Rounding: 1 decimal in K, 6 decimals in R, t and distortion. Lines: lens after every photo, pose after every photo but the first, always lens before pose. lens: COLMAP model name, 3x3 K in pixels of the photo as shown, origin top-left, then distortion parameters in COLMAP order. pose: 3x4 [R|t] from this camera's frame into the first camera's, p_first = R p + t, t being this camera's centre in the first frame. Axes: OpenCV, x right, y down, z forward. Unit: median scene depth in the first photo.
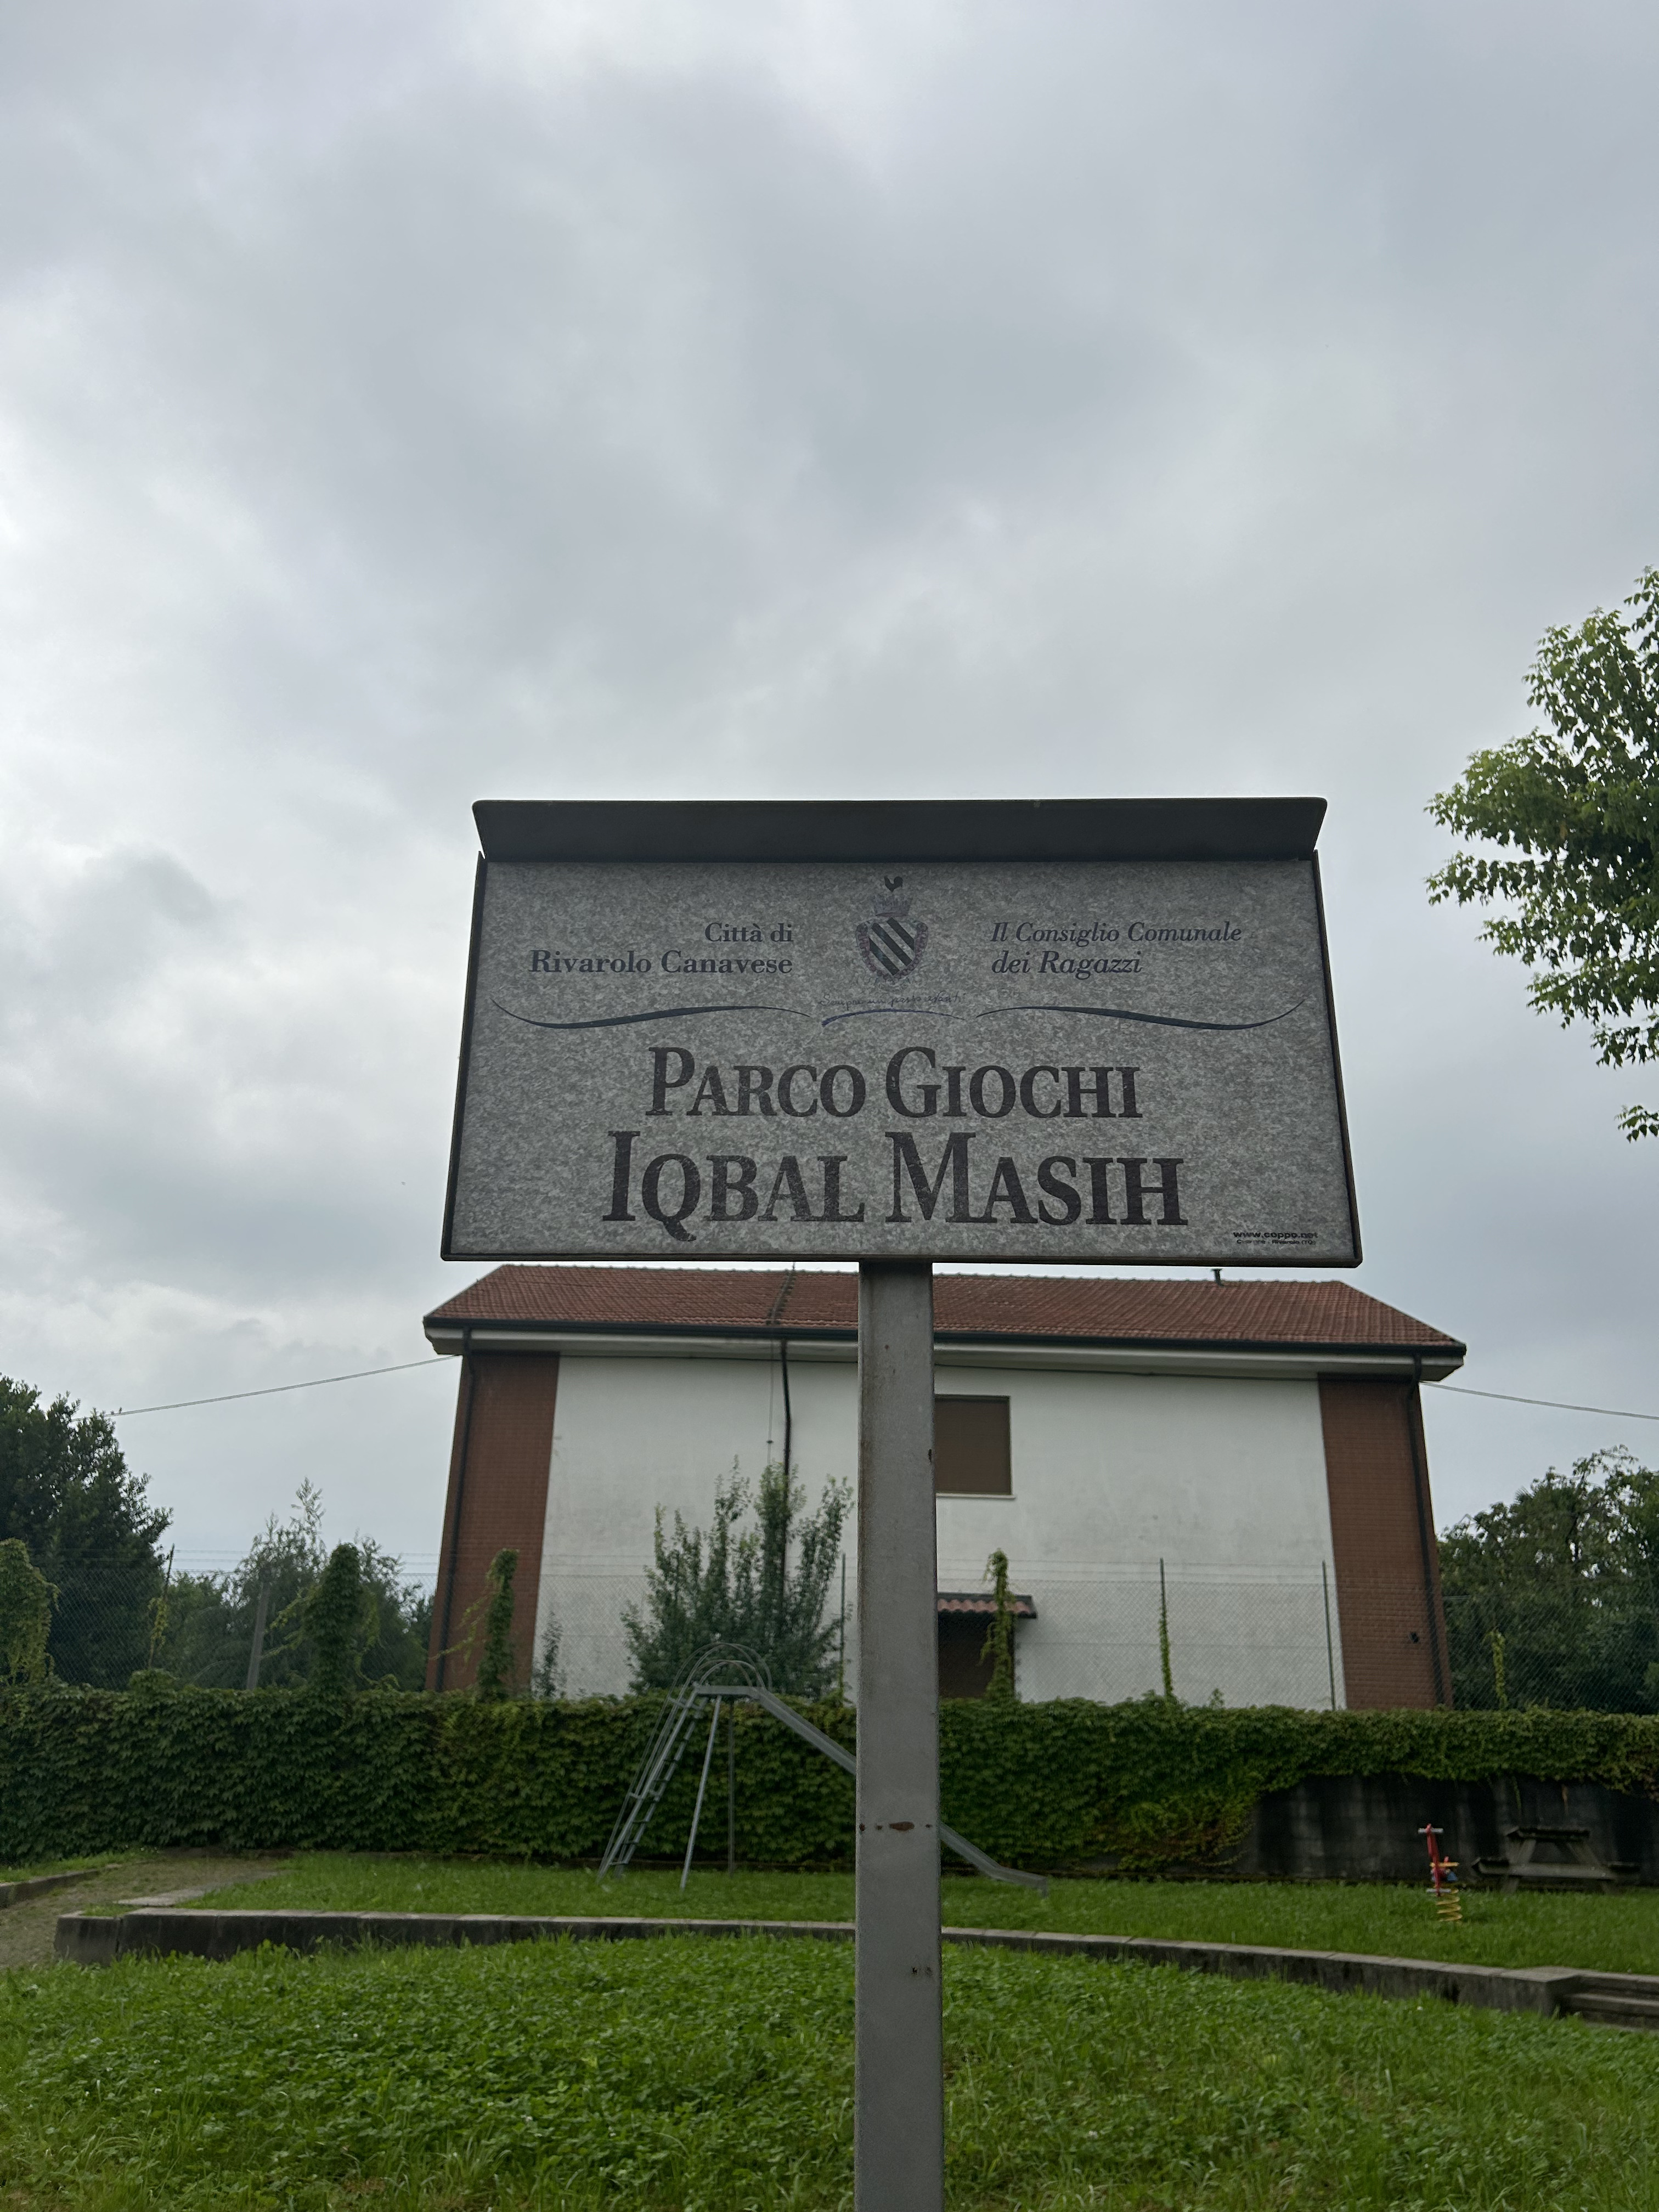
lens RADIAL K [[1656.8, 0, 795.3], [0, 1656.8, 1094.5], [0, 0, 1]] dist [0.016461, 0.003185]
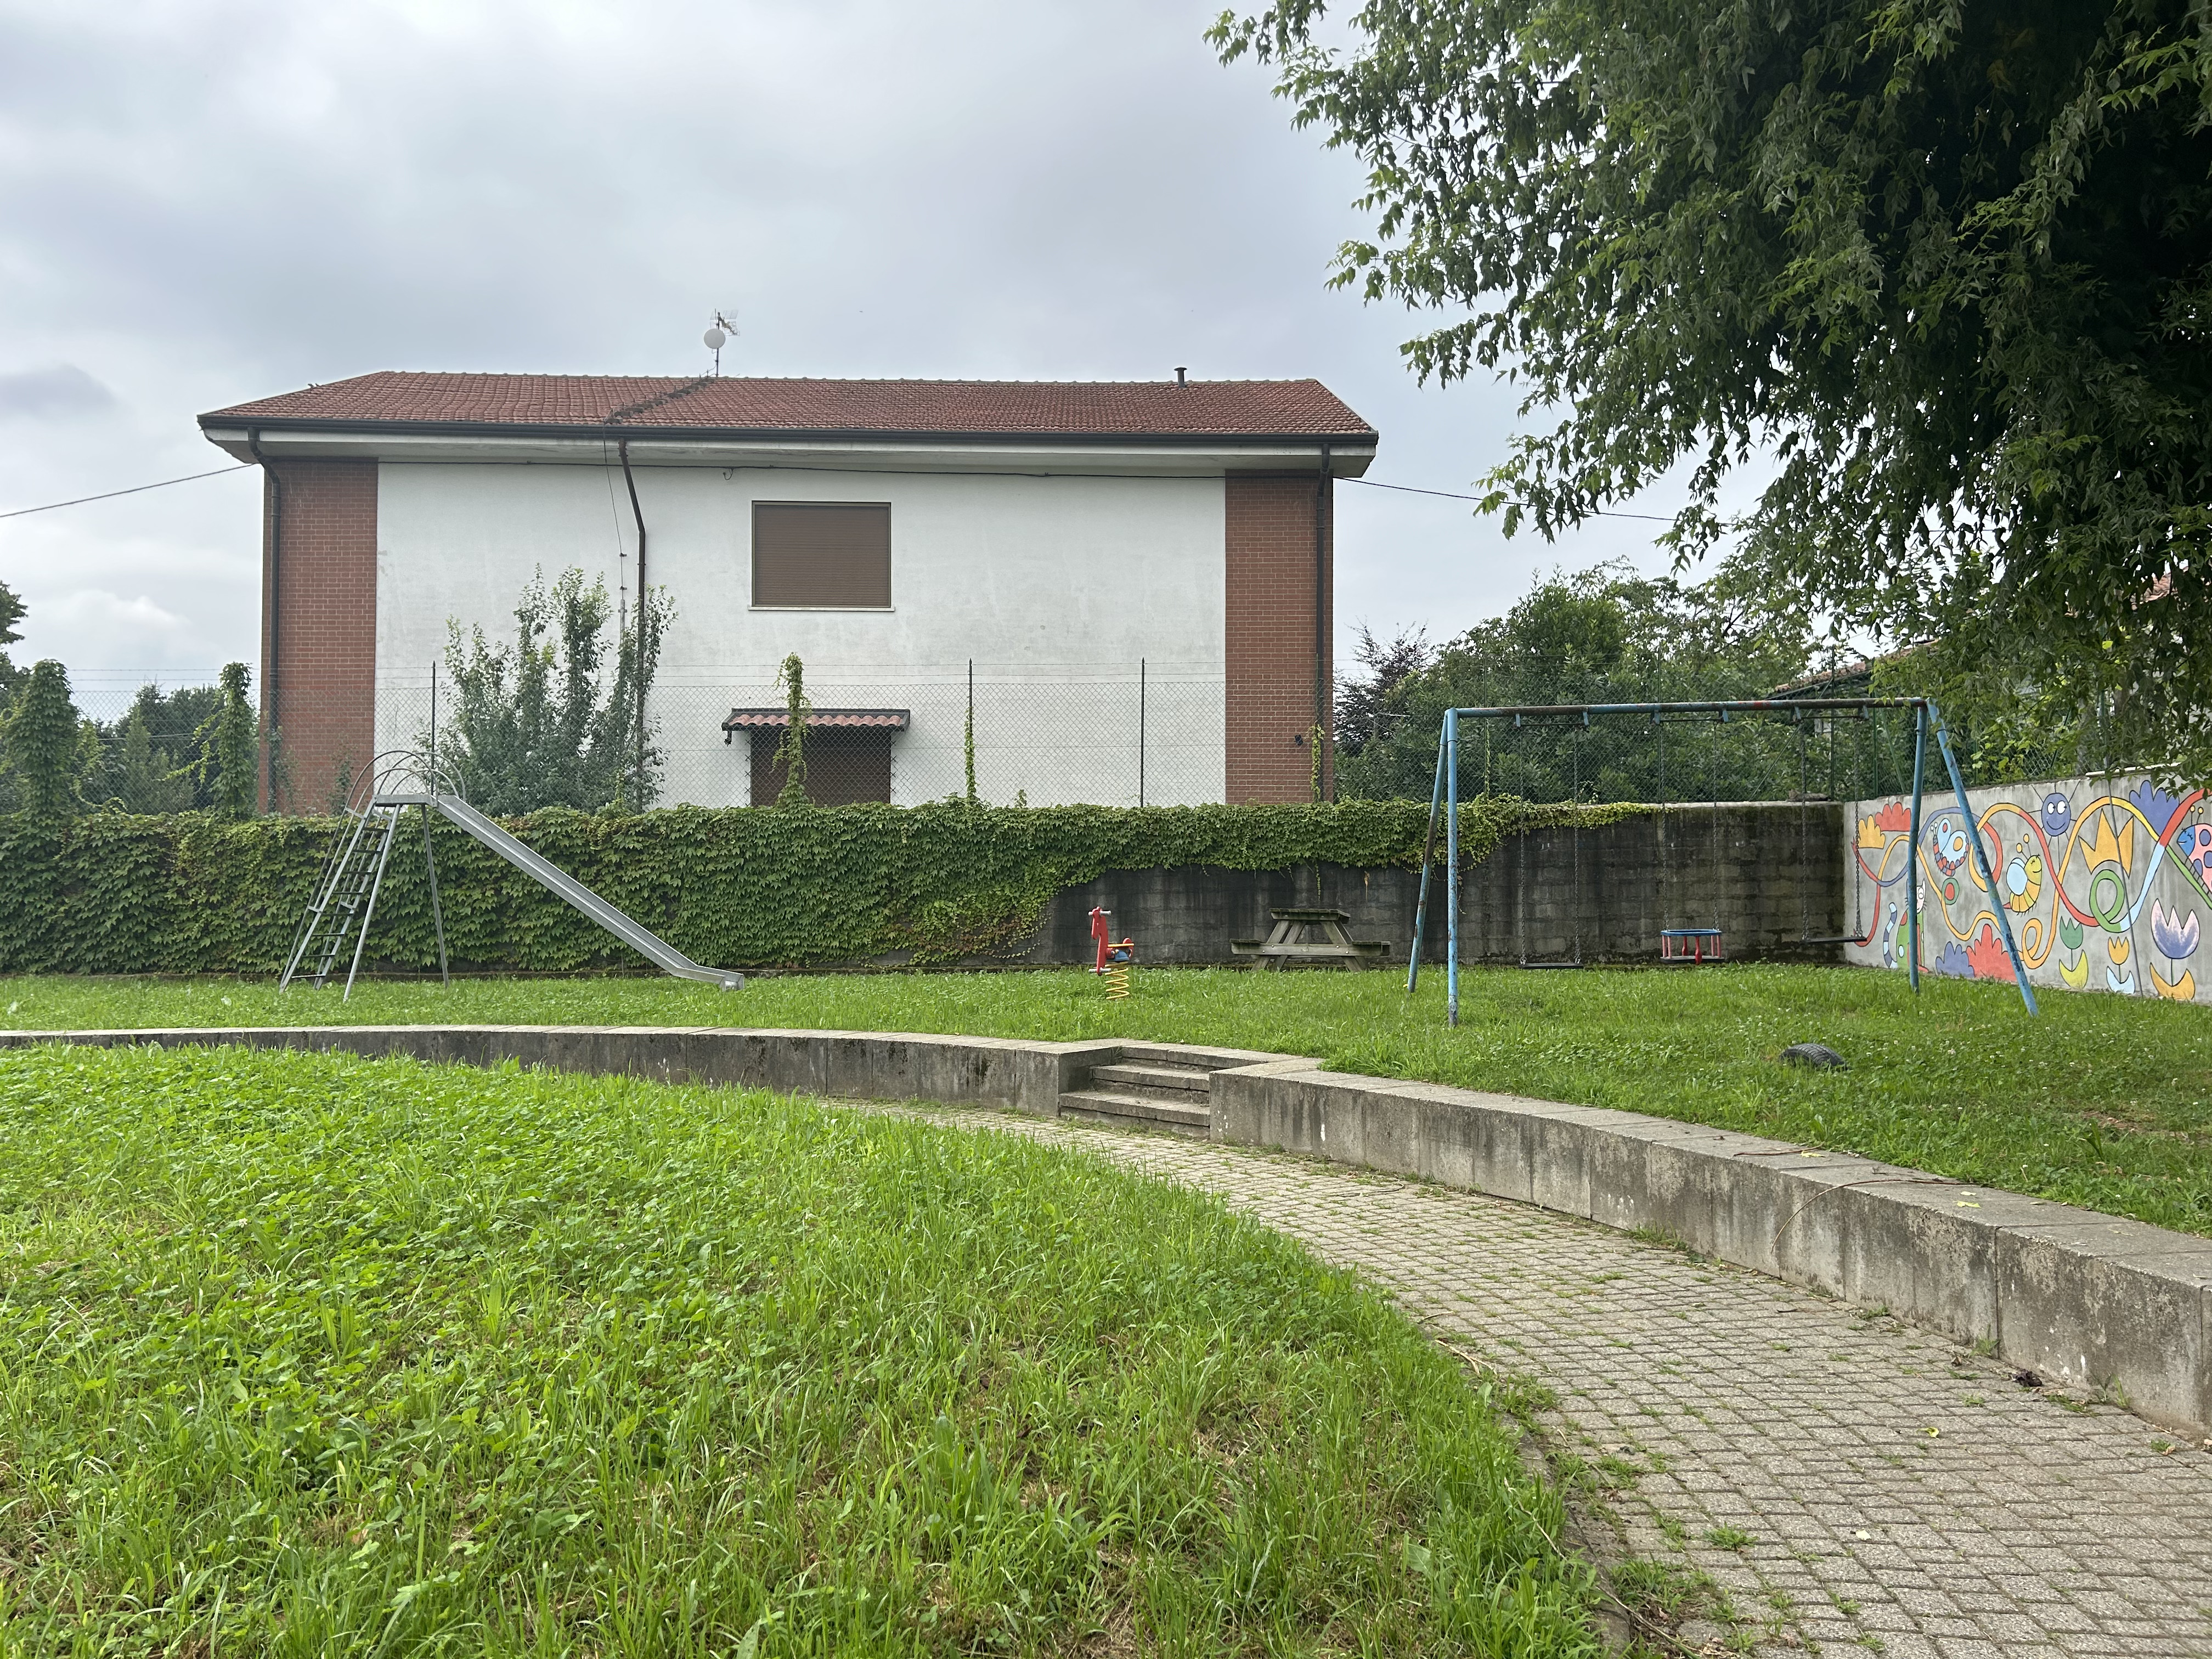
lens RADIAL K [[1615.8, 0, 1105.3], [0, 1615.8, 778.4], [0, 0, 1]] dist [0.093944, -0.078487]
pose [[0.998778, -0.024217, 0.043073, 0.267022], [0.009807, 0.951482, 0.307550, 0.067068], [-0.048431, -0.306751, 0.950557, 0.117160]]
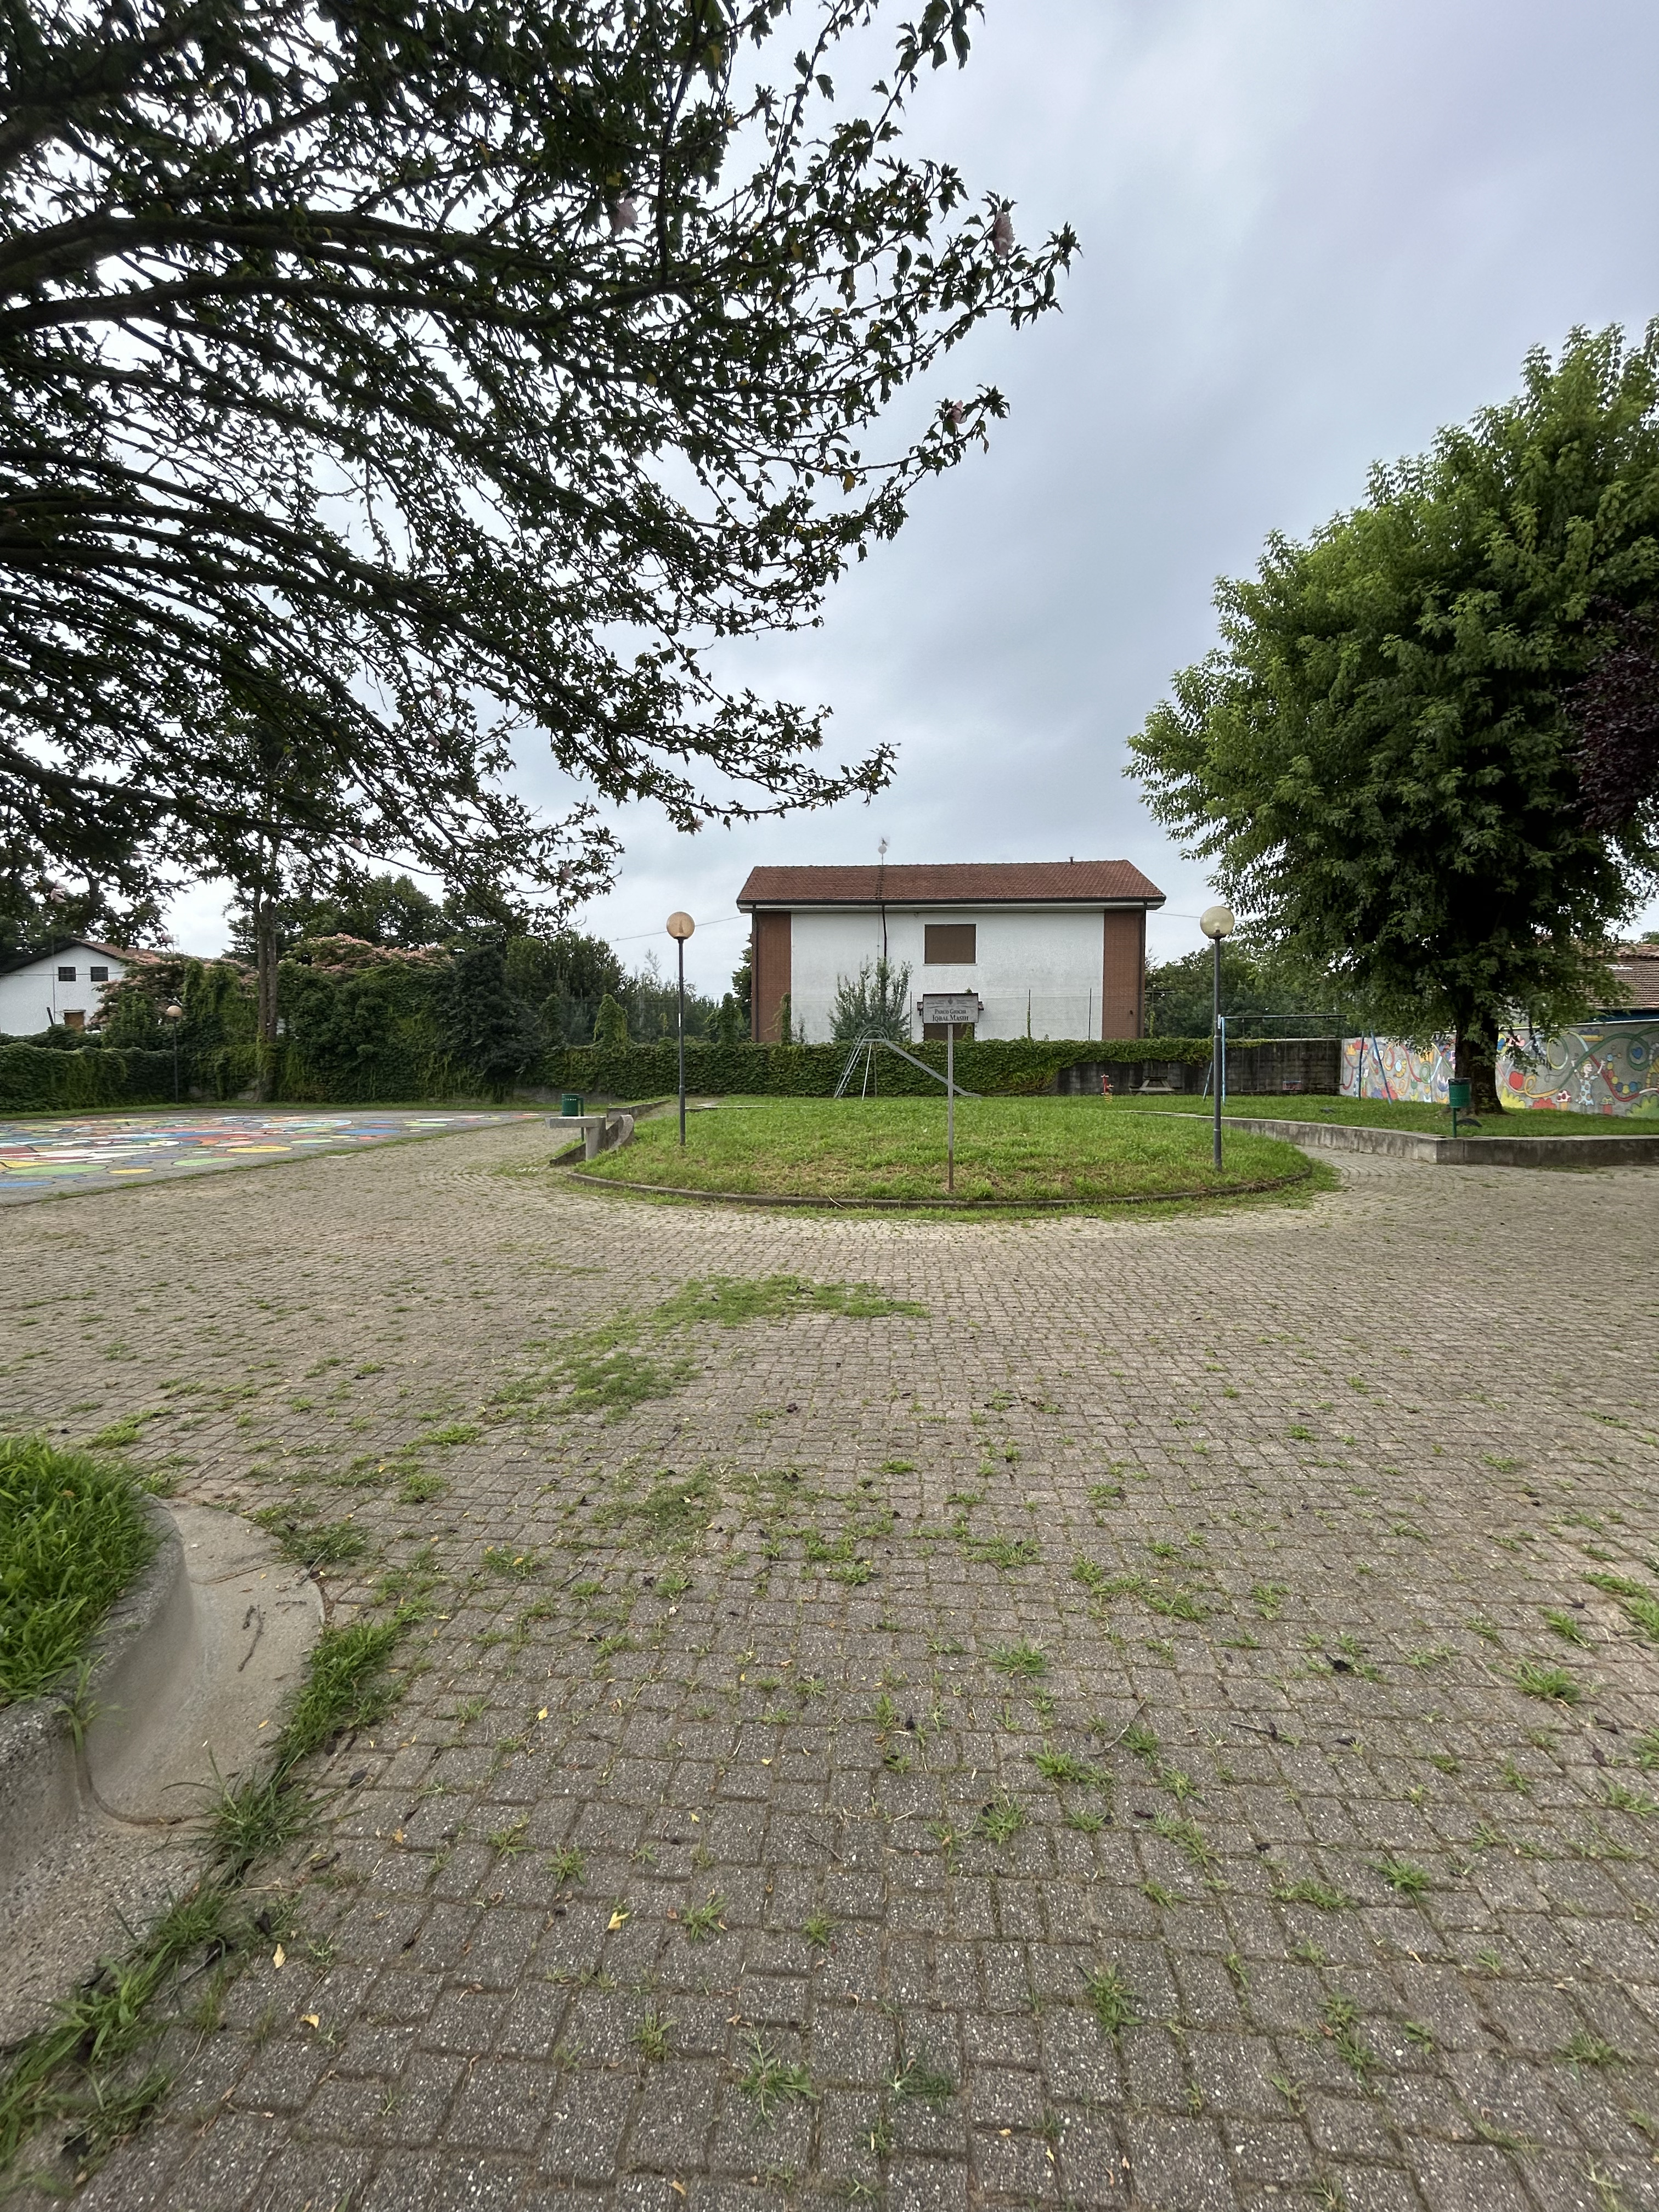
lens RADIAL K [[943.5, 0, 824.1], [0, 943.5, 1060.2], [0, 0, 1]] dist [0.008627, -0.000128]
pose [[0.998660, -0.025041, -0.045281, -0.046783], [0.039867, 0.930218, 0.364836, -0.192549], [0.032985, -0.366152, 0.929970, -0.493372]]
